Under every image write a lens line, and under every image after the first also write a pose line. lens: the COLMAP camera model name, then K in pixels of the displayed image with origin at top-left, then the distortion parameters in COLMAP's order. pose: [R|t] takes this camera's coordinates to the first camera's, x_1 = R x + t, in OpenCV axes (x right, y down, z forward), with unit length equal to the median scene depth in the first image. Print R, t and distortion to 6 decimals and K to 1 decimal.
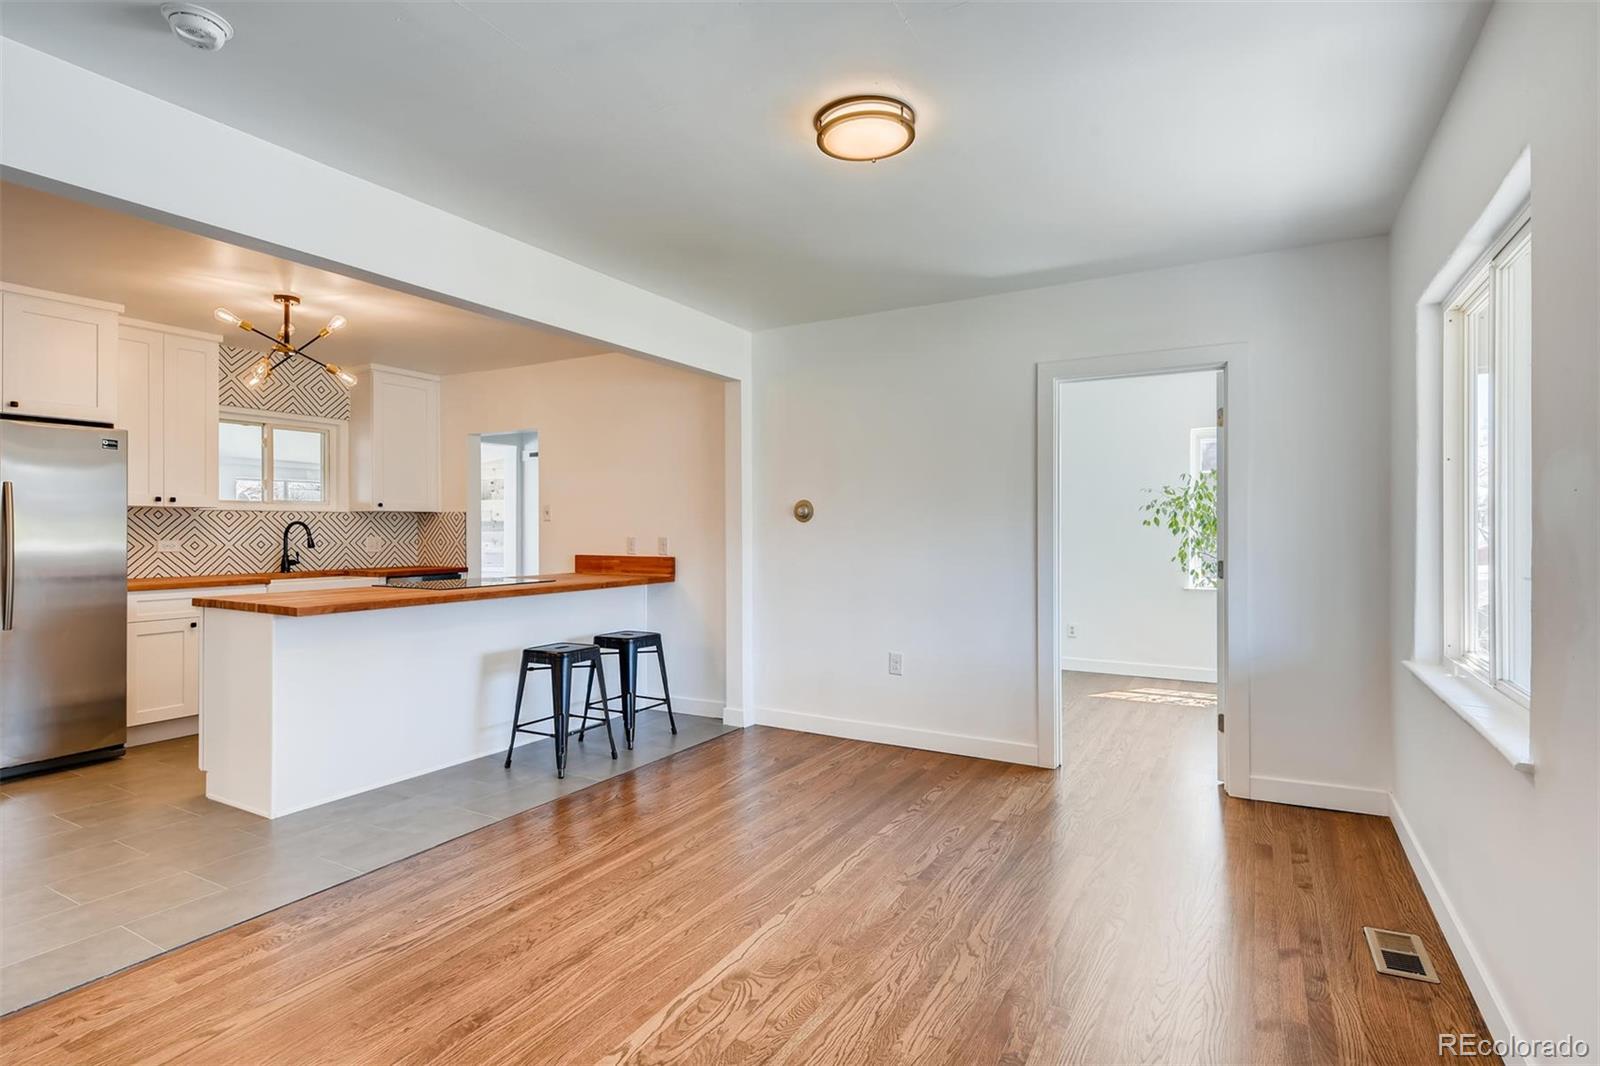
lens RADIAL K [[790.2, 0, 802.5], [0, 790.2, 527.8], [0, 0, 1]] dist [-0.000854, -0.002313]
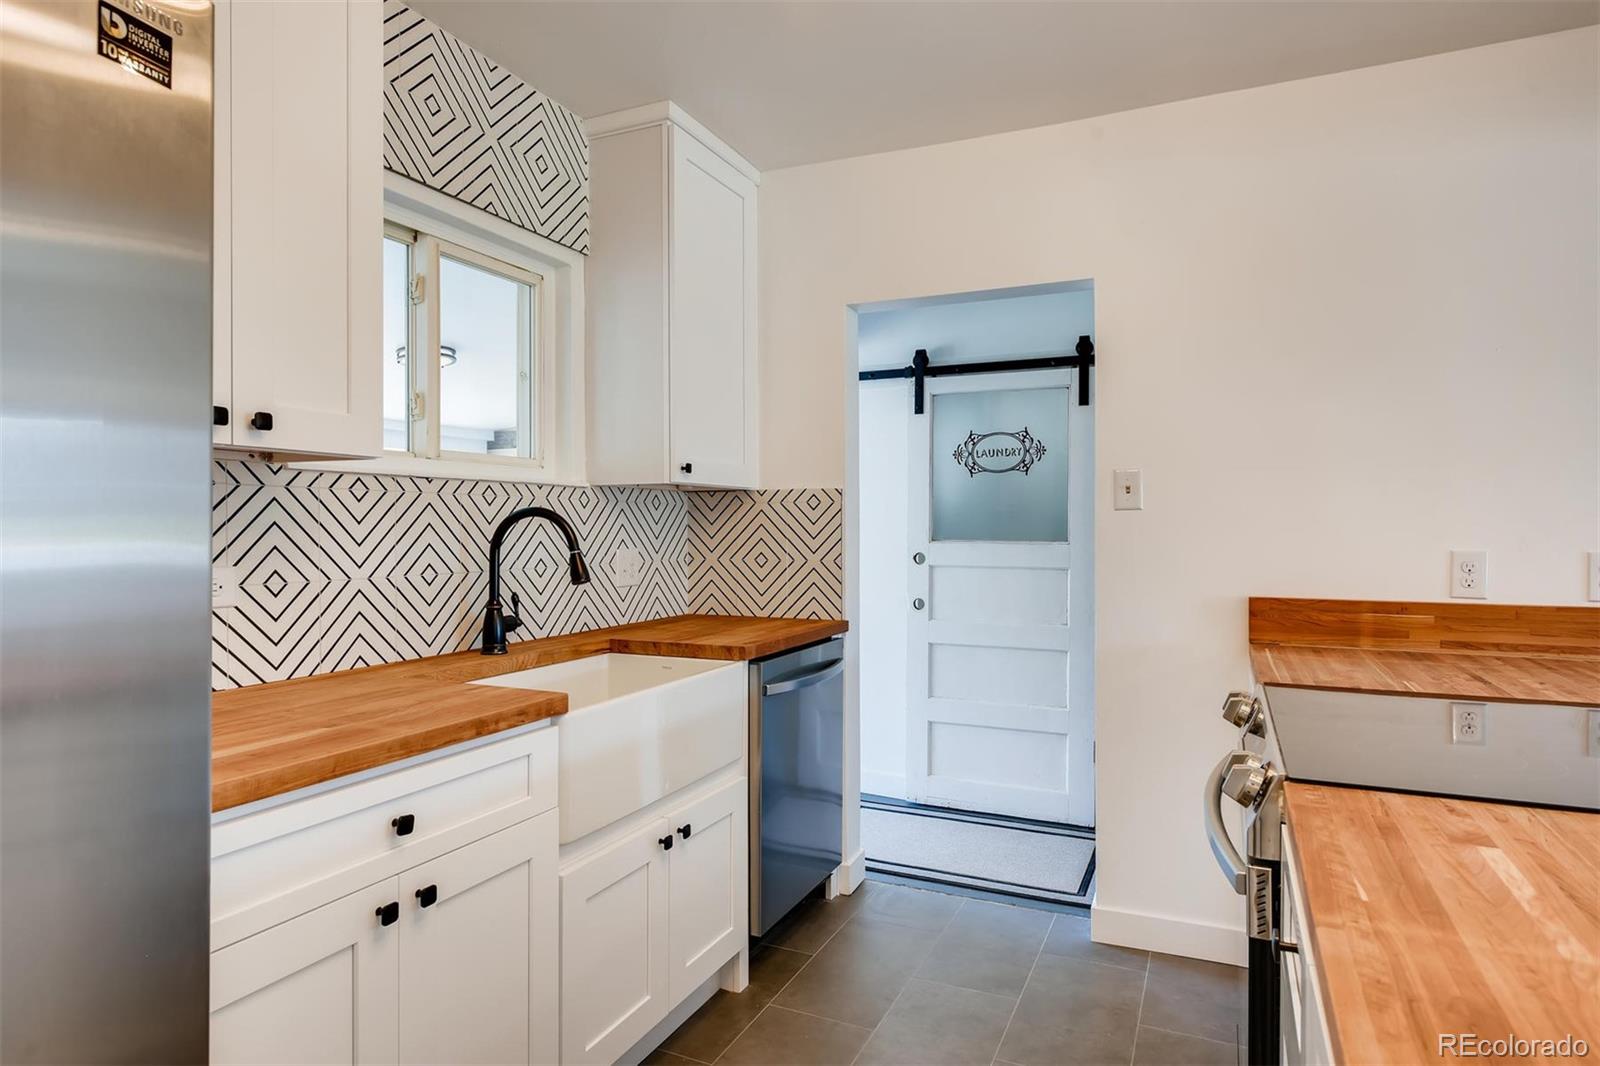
lens RADIAL K [[912.5, 0, 793.9], [0, 912.5, 528.9], [0, 0, 1]] dist [0.007554, 0.000950]
pose [[0.996628, 0.000863, 0.082044, -0.645703], [-0.001082, 0.999996, 0.002628, -0.000002], [-0.082041, -0.002708, 0.996625, 0.676452]]
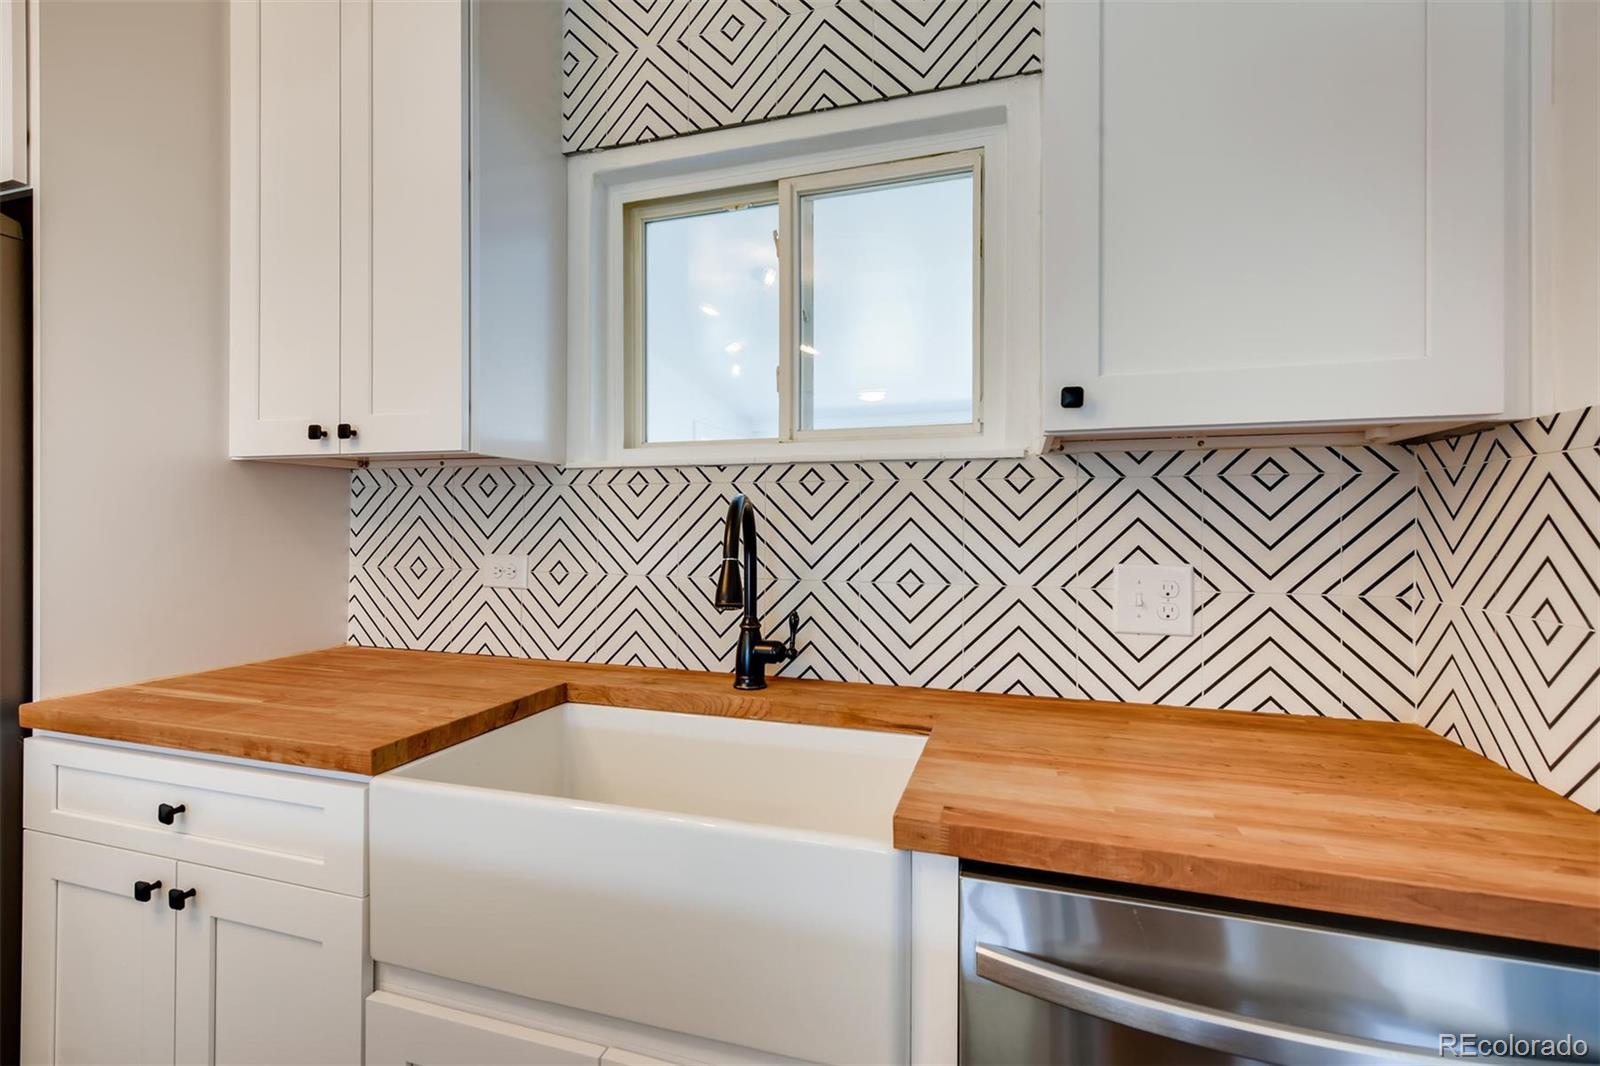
lens RADIAL K [[713.6, 0, 795.0], [0, 713.6, 523.2], [0, 0, 1]] dist [0.009481, -0.000398]
pose [[0.198655, 0.001082, -0.980069, -0.478521], [-0.003475, 0.999994, 0.000400, 0.000519], [0.980063, 0.003326, 0.198658, 1.124840]]
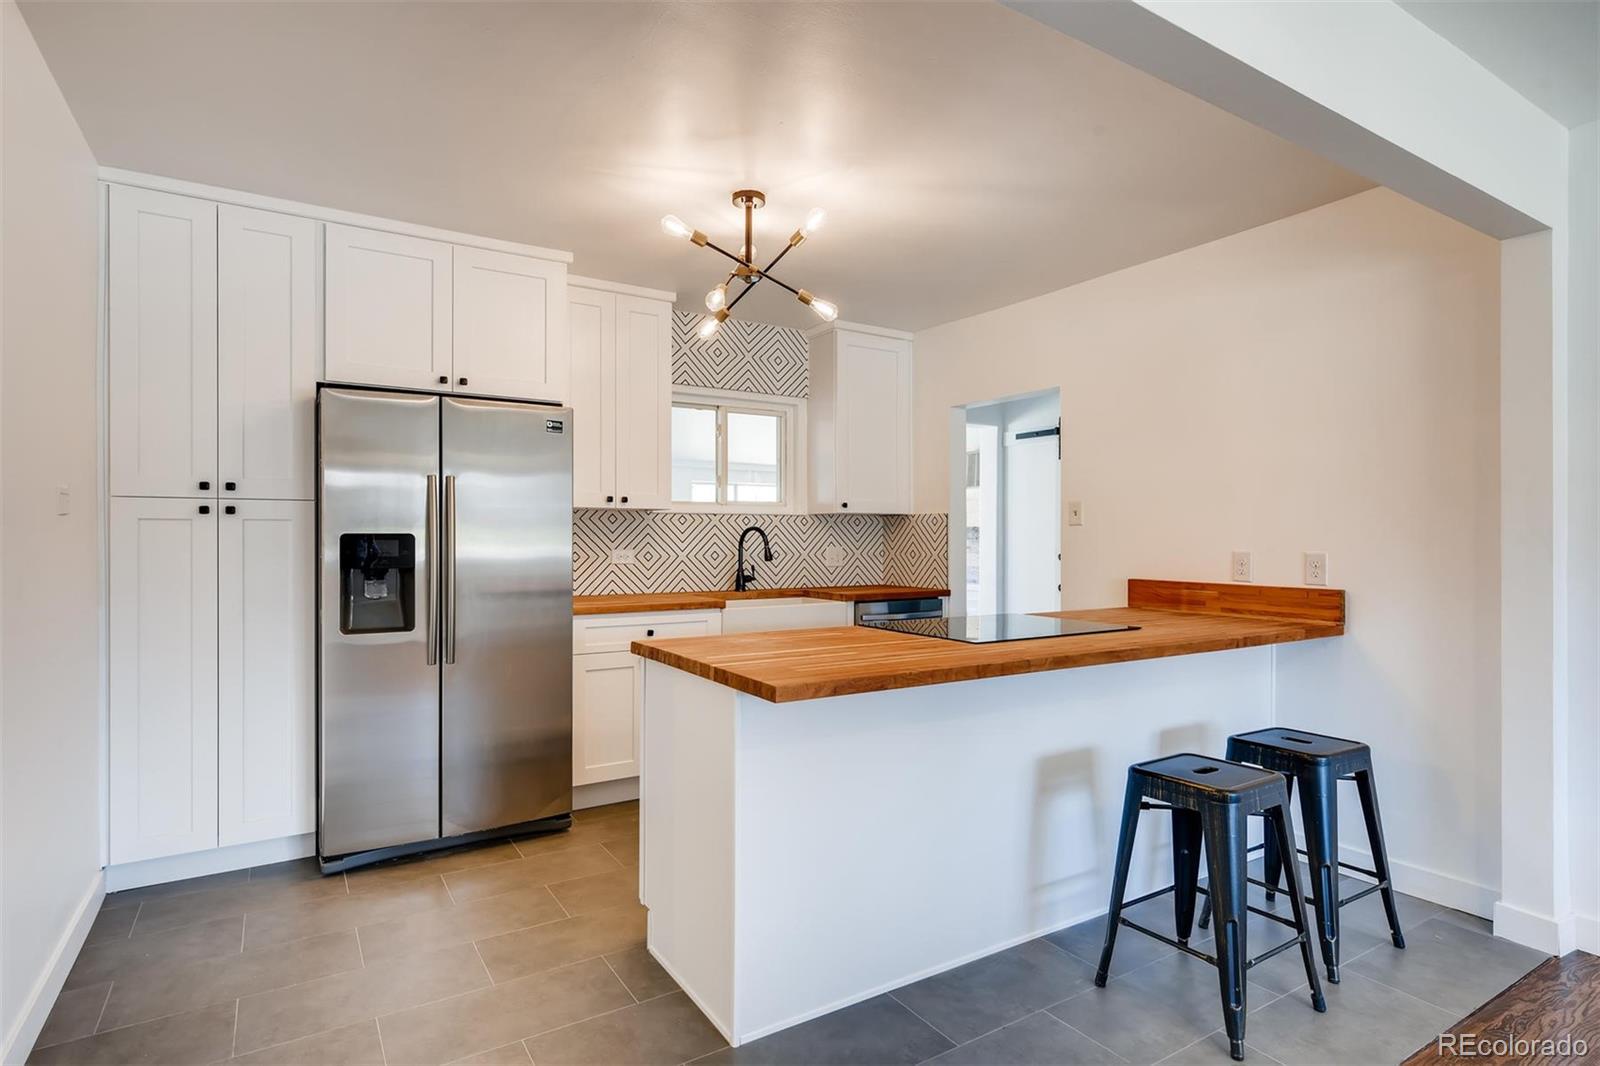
lens RADIAL K [[827.8, 0, 790.1], [0, 827.8, 537.1], [0, 0, 1]] dist [0.001994, -0.000769]
pose [[0.874195, 0.003443, -0.485562, -0.239434], [-0.002337, 0.999993, 0.002882, -0.000277], [0.485569, -0.001385, 0.874197, 0.342835]]
